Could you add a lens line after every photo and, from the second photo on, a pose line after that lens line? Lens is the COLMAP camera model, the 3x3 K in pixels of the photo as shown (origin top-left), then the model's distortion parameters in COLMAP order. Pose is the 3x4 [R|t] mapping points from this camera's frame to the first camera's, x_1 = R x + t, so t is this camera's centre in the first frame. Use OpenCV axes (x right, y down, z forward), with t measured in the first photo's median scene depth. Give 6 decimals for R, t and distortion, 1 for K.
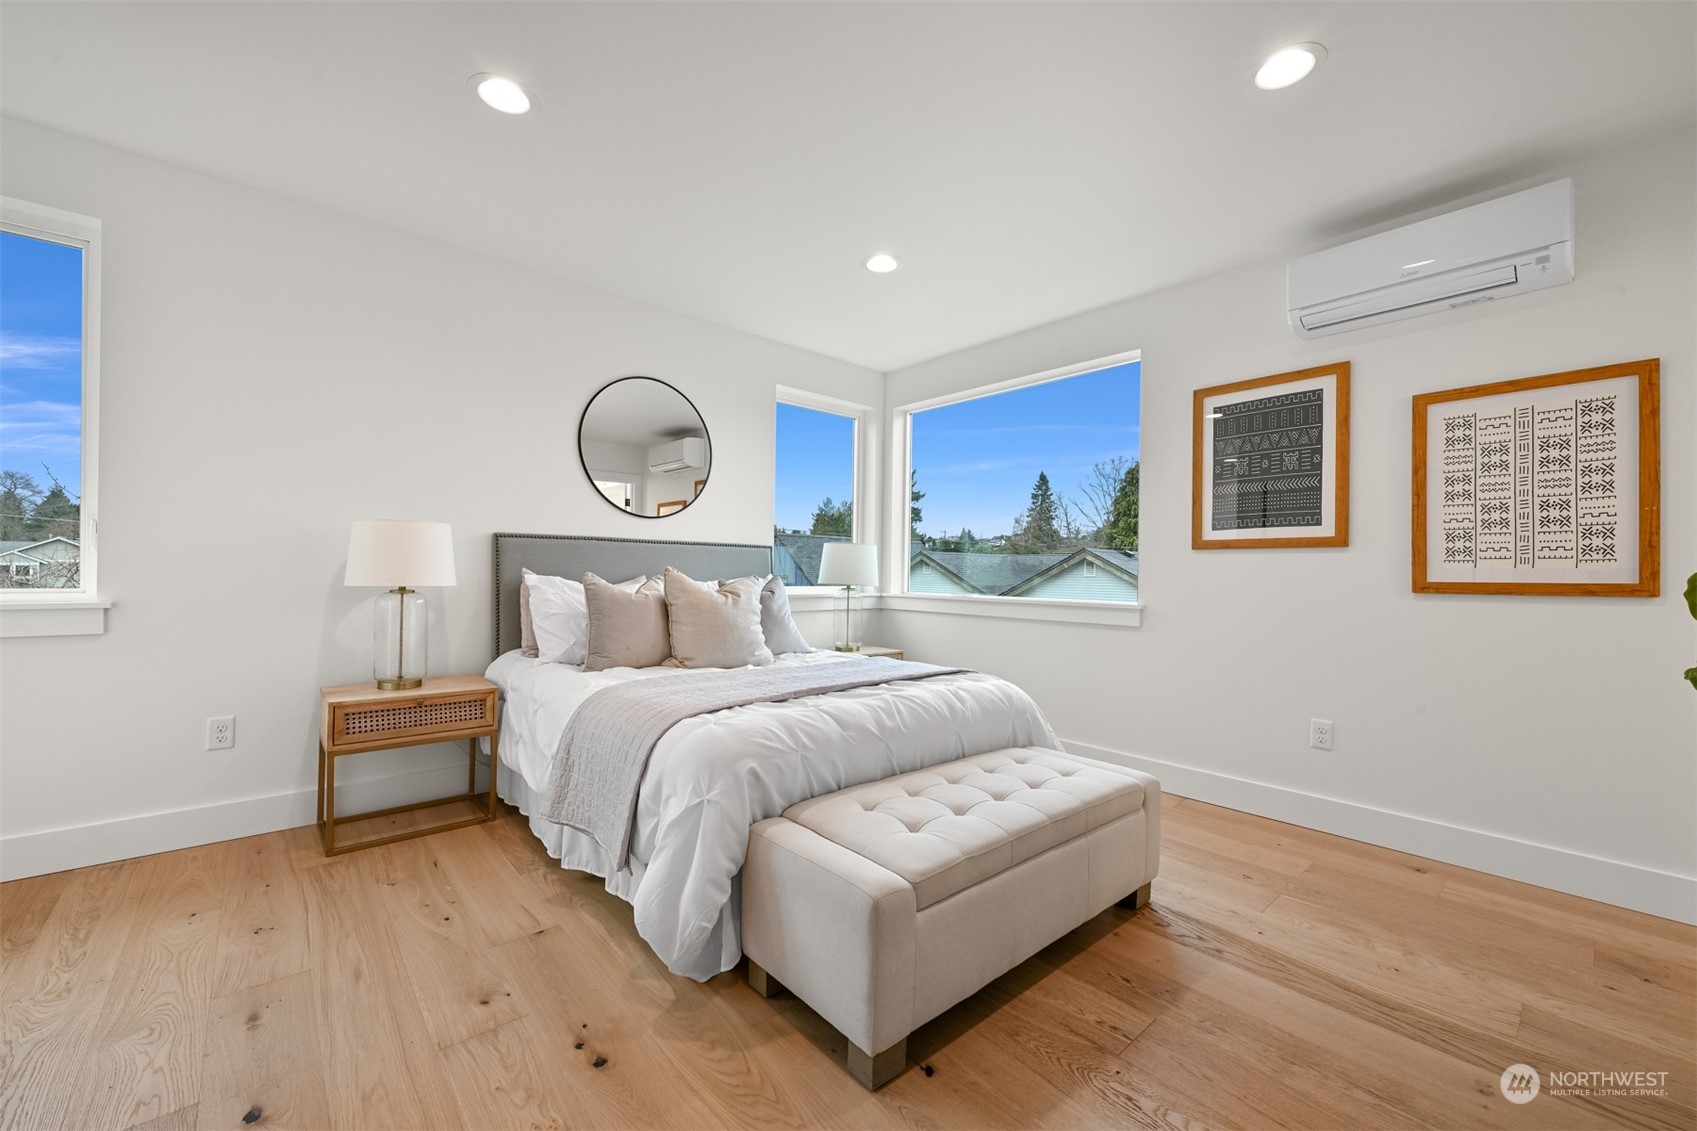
lens RADIAL K [[675.0, 0, 837.3], [0, 675.0, 576.1], [0, 0, 1]] dist [-0.000736, -0.000890]
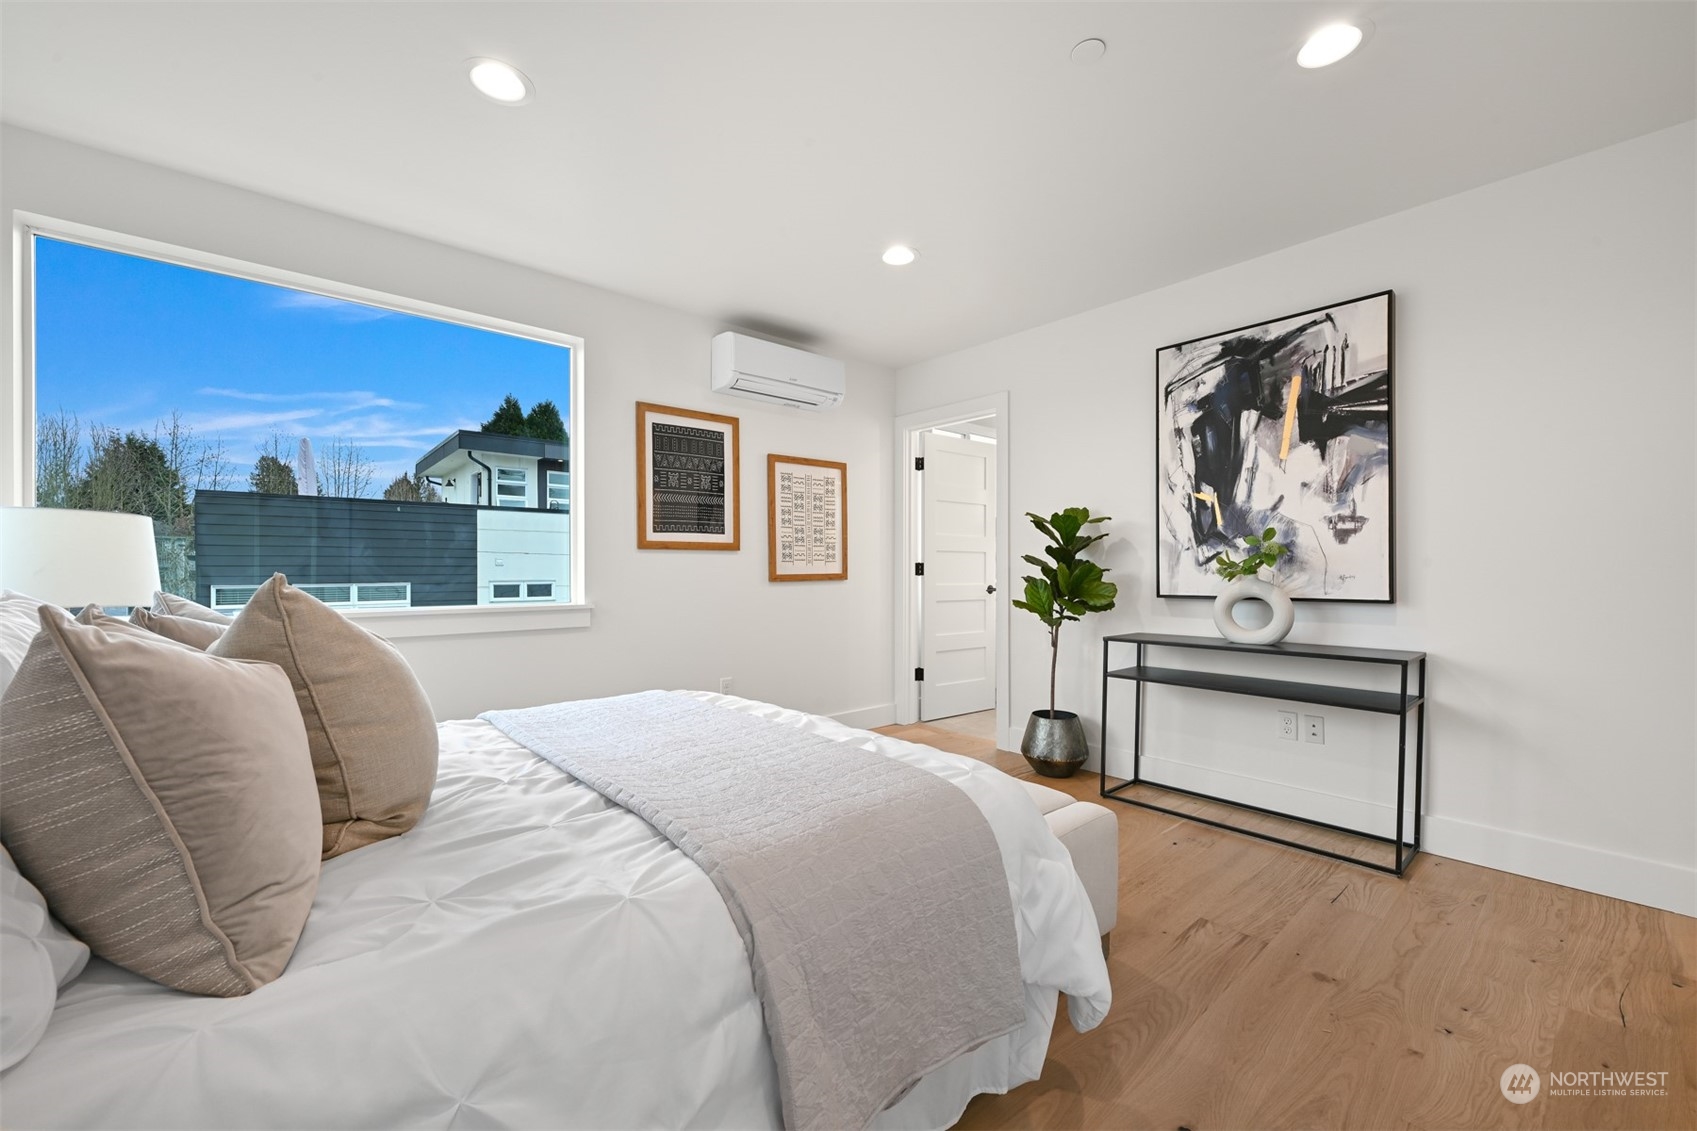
lens RADIAL K [[675.0, 0, 865.5], [0, 675.0, 574.3], [0, 0, 1]] dist [-0.000736, -0.000890]
pose [[-0.027398, -0.016614, 0.999487, -0.627075], [0.010802, 0.999799, 0.016915, -0.014773], [-0.999566, 0.011260, -0.027213, 0.745935]]
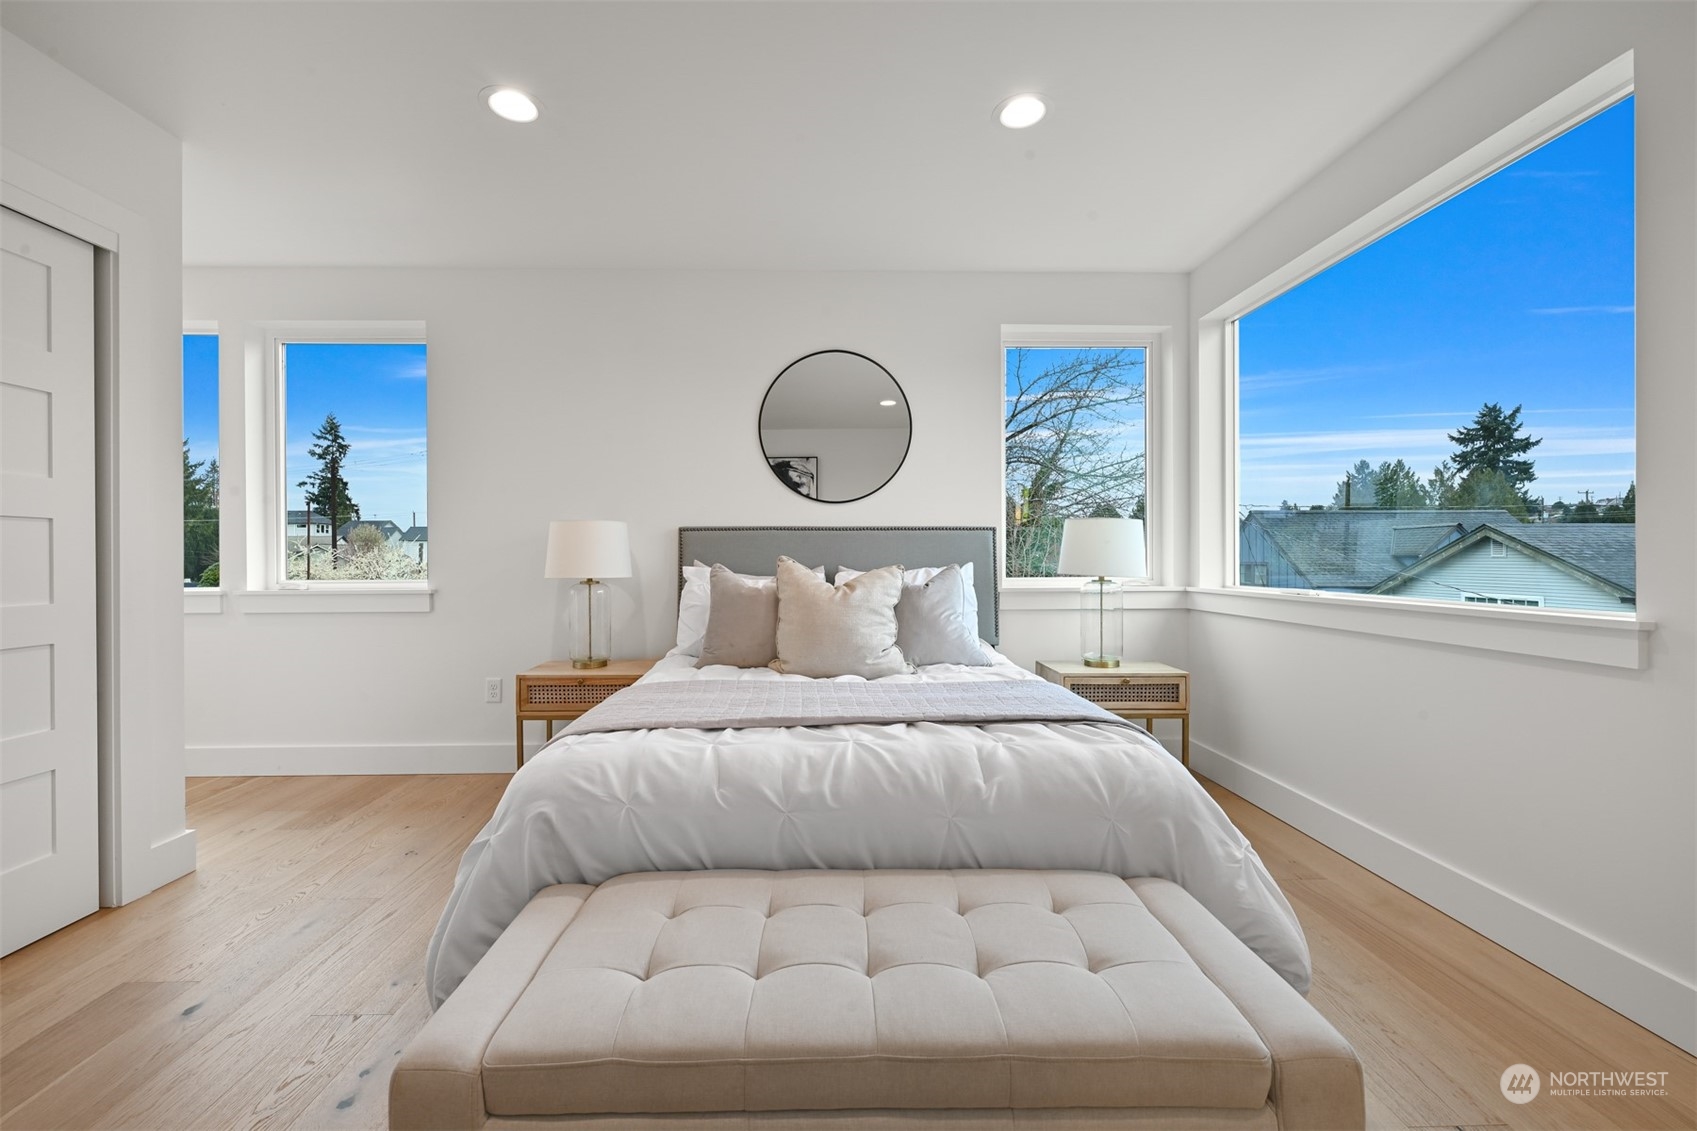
lens RADIAL K [[675.0, 0, 827.1], [0, 675.0, 561.9], [0, 0, 1]] dist [-0.000736, -0.000890]
pose [[0.765486, -0.014054, -0.643299, 0.385310], [0.010877, 0.999901, -0.008902, 0.002200], [0.643361, -0.000183, 0.765563, 0.373838]]
